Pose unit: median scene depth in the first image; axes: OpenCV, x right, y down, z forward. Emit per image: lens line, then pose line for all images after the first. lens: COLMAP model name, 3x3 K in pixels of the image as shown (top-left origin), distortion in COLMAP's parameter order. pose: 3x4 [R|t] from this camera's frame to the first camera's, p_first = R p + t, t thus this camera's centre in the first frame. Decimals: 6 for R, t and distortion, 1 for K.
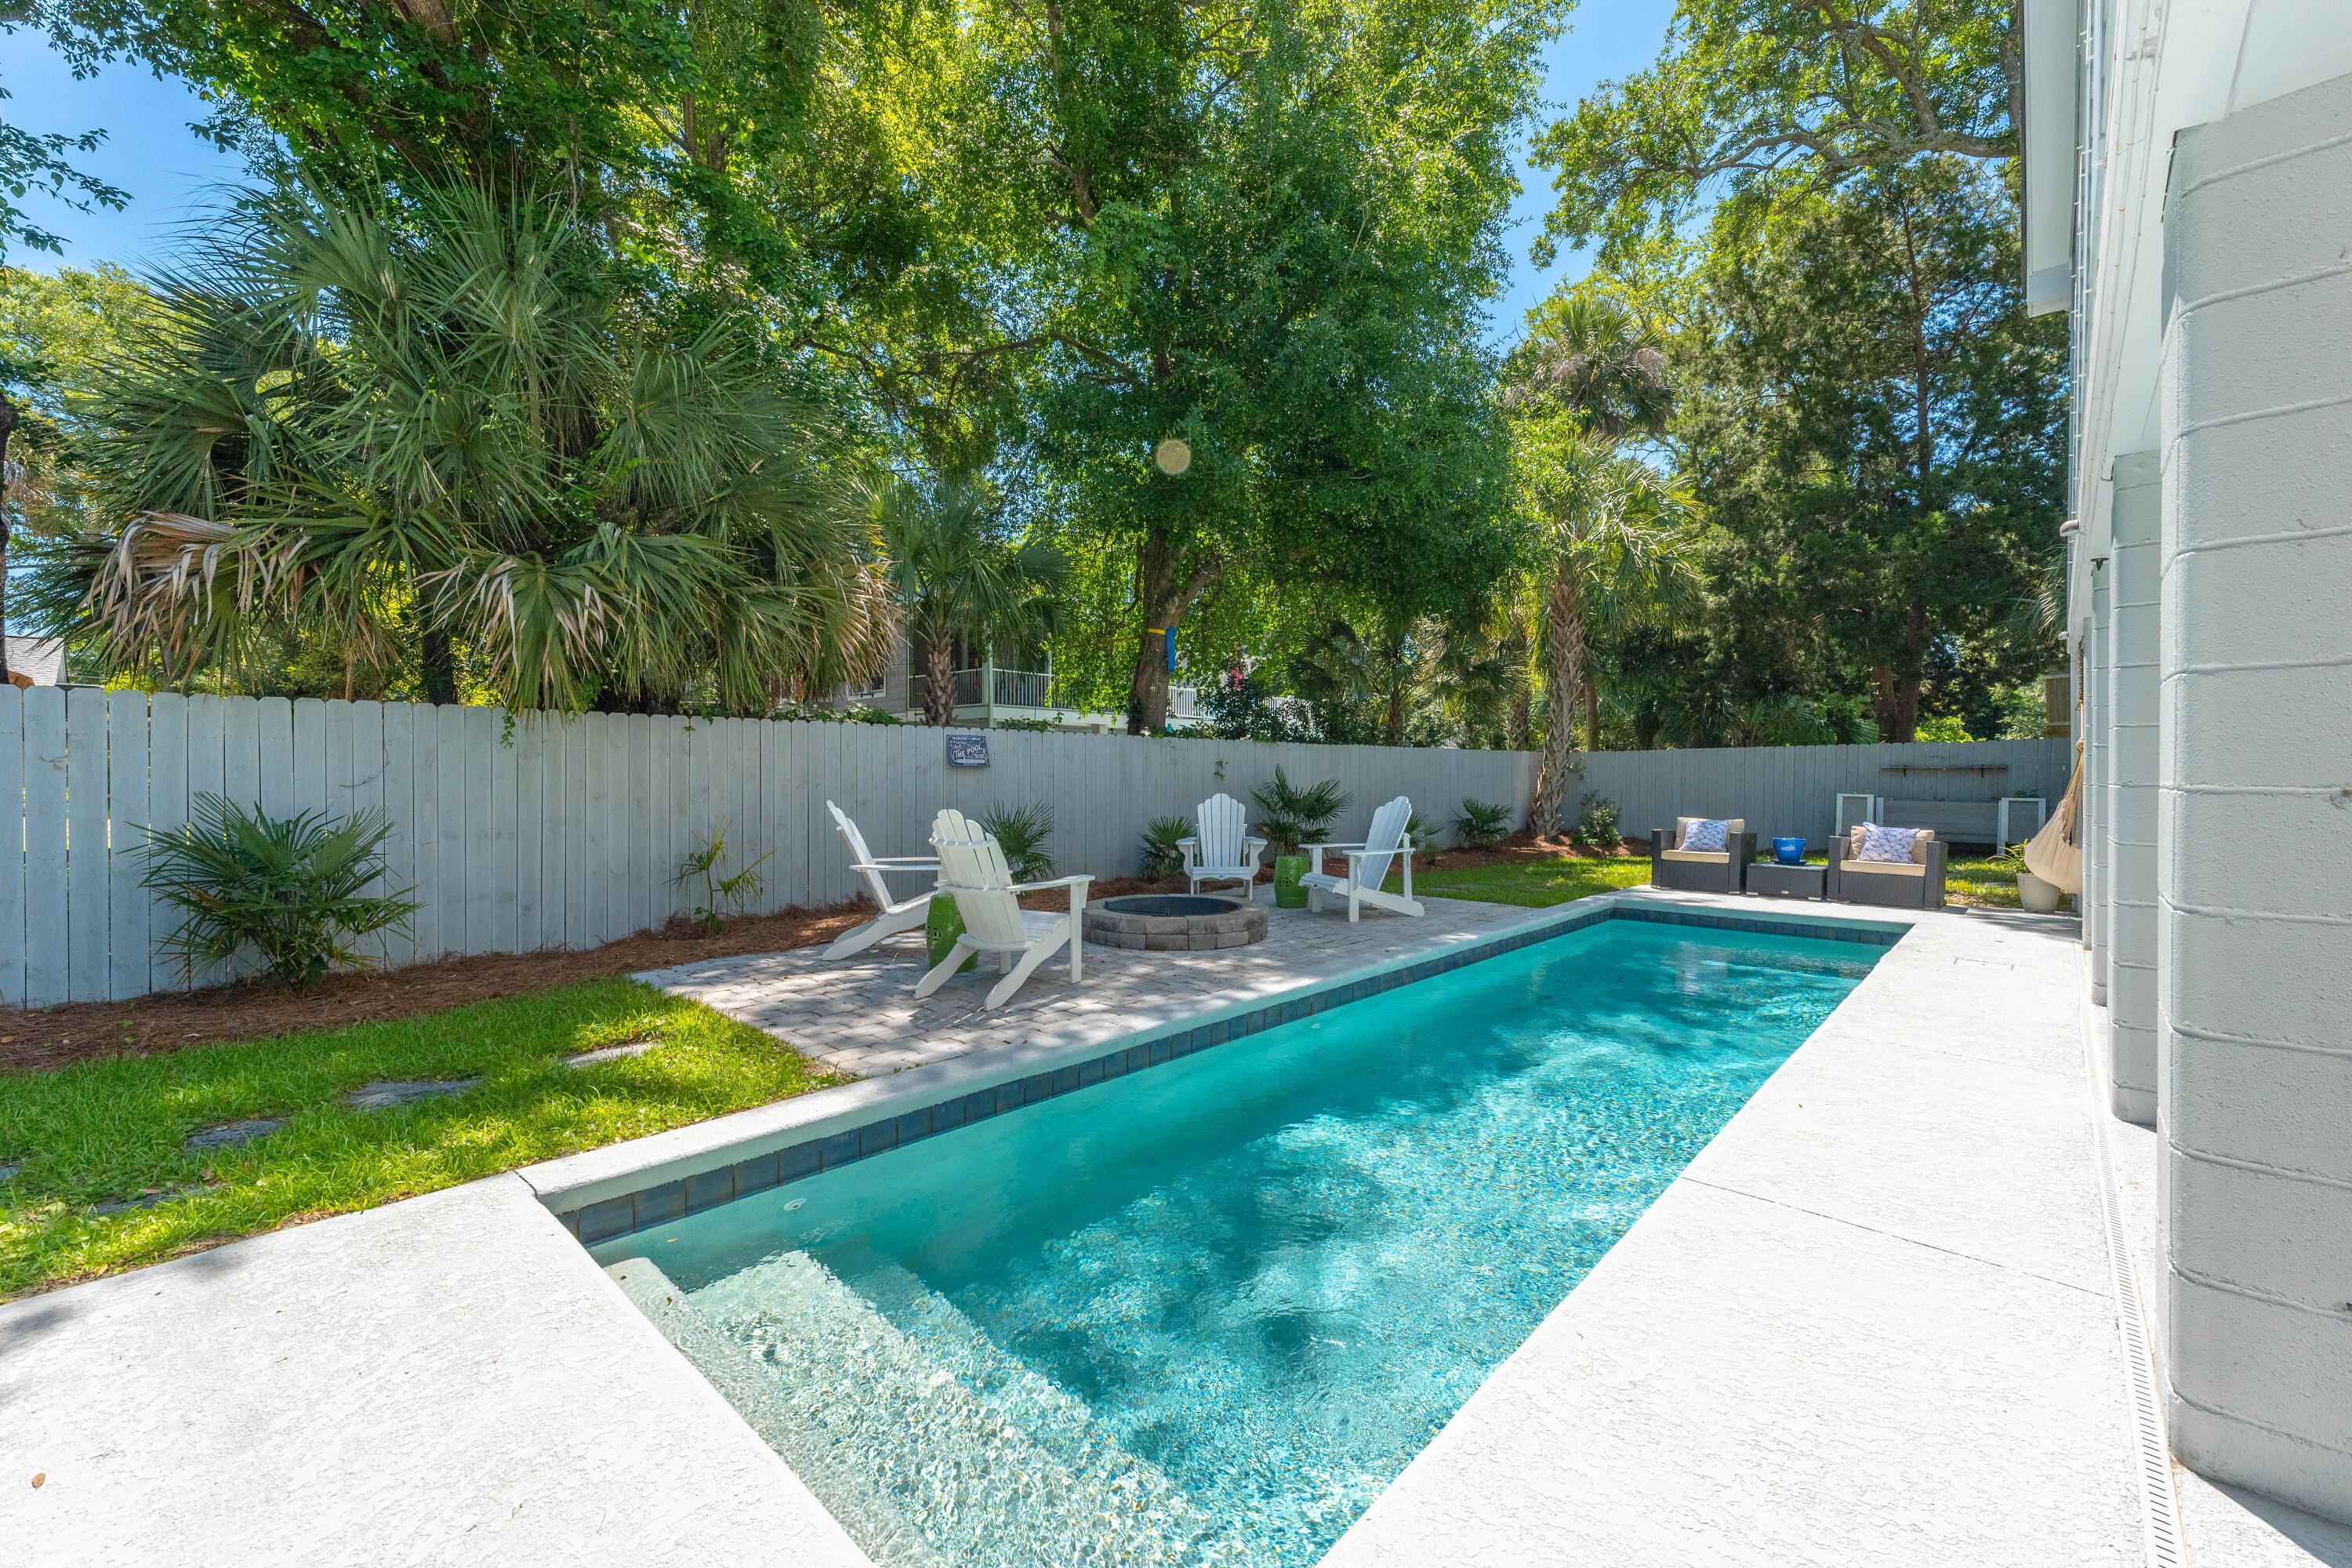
lens RADIAL K [[966.8, 0, 1172.7], [0, 966.8, 774.4], [0, 0, 1]] dist [0.001529, -0.000164]
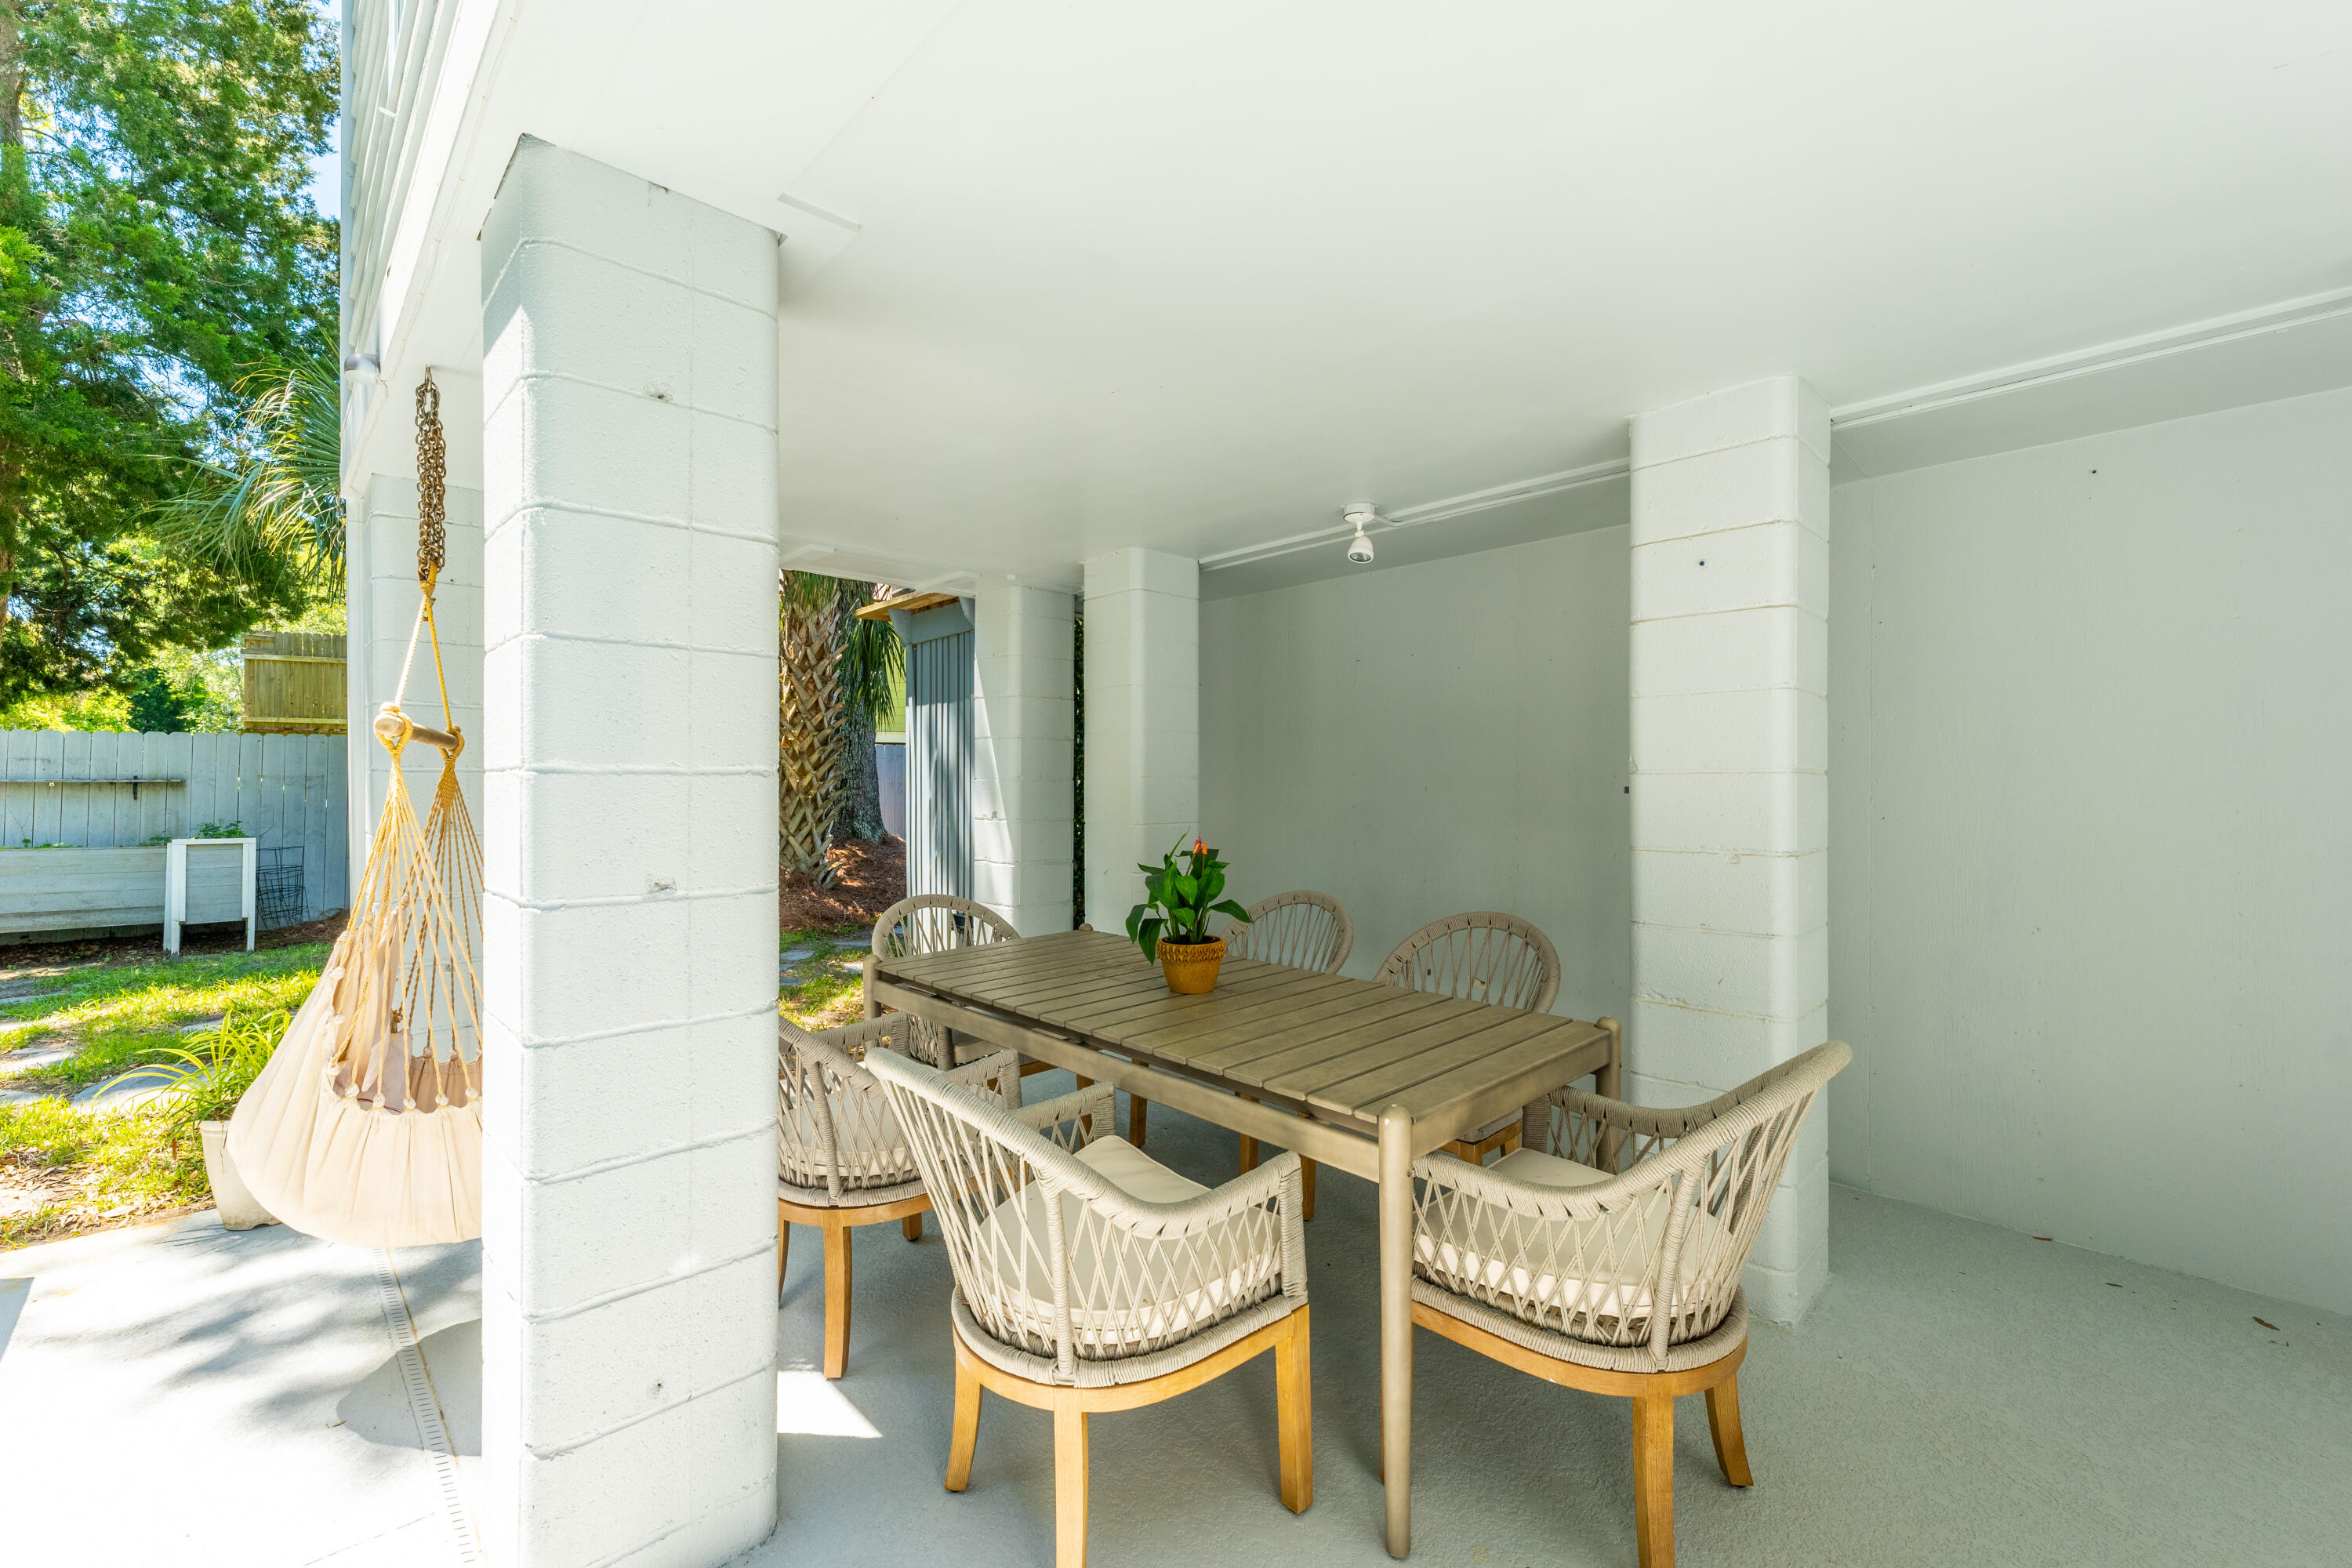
lens RADIAL K [[966.8, 0, 1172.7], [0, 966.8, 774.4], [0, 0, 1]] dist [0.001529, -0.000164]
pose [[0.072250, -0.002885, 0.997382, 0.285982], [0.009722, 0.999950, 0.002188, -0.005451], [-0.997339, 0.009539, 0.072274, 0.322931]]
